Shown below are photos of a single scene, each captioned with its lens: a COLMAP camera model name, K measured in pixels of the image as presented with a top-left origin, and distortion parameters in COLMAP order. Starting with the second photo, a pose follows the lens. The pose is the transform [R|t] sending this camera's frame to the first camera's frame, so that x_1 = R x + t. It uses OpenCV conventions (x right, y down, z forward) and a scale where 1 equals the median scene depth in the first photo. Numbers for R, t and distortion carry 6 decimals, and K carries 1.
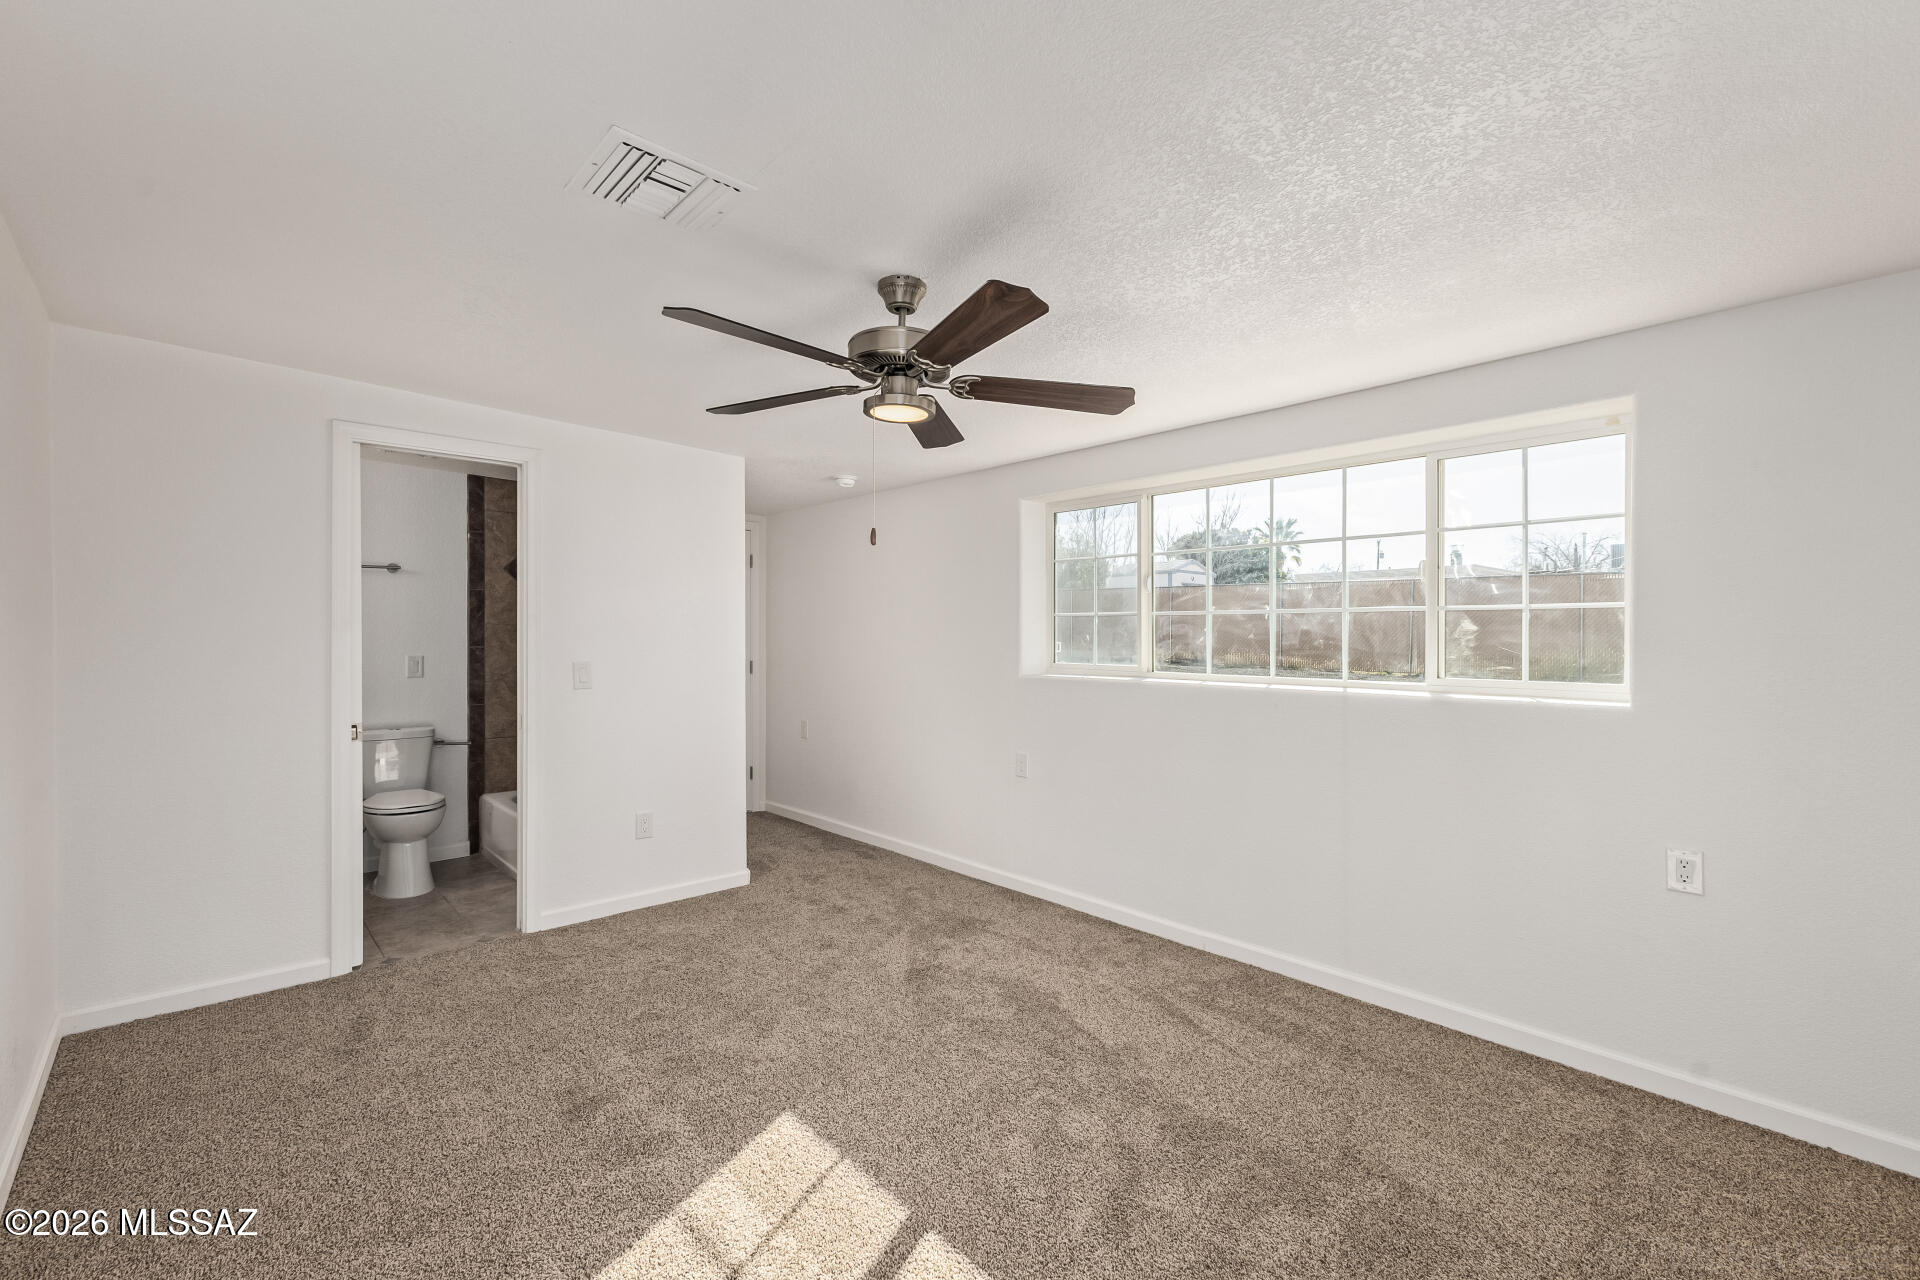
lens RADIAL K [[831.6, 0, 955.4], [0, 831.6, 632.8], [0, 0, 1]] dist [0.006571, -0.002276]
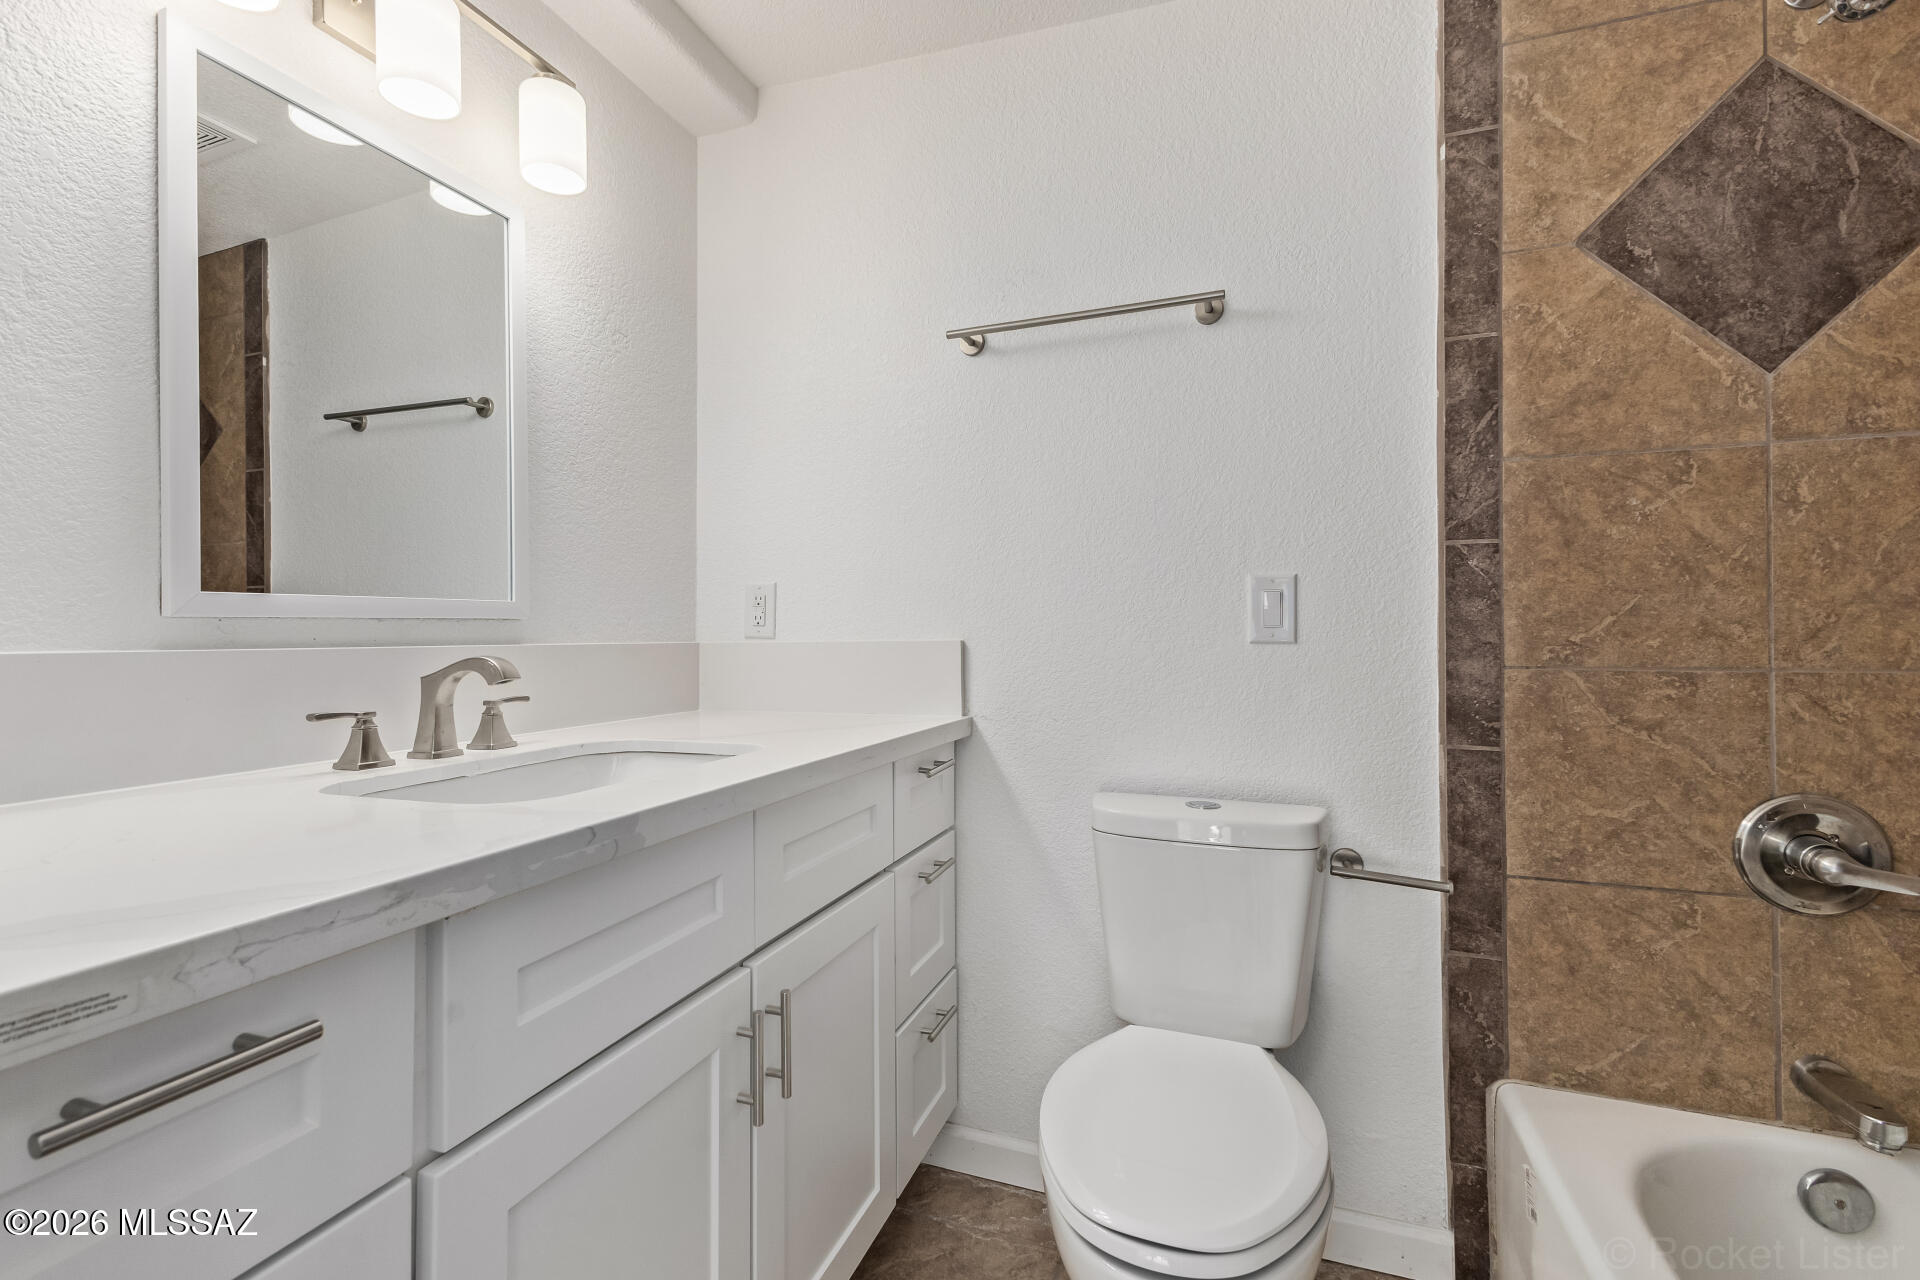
lens RADIAL K [[831.6, 0, 958.8], [0, 831.6, 627.7], [0, 0, 1]] dist [0.006571, -0.002276]
pose [[0.442226, 0.000806, -0.896903, -0.401037], [0.009790, 0.999936, 0.005725, 0.043090], [0.896850, -0.011313, 0.442189, 0.723685]]
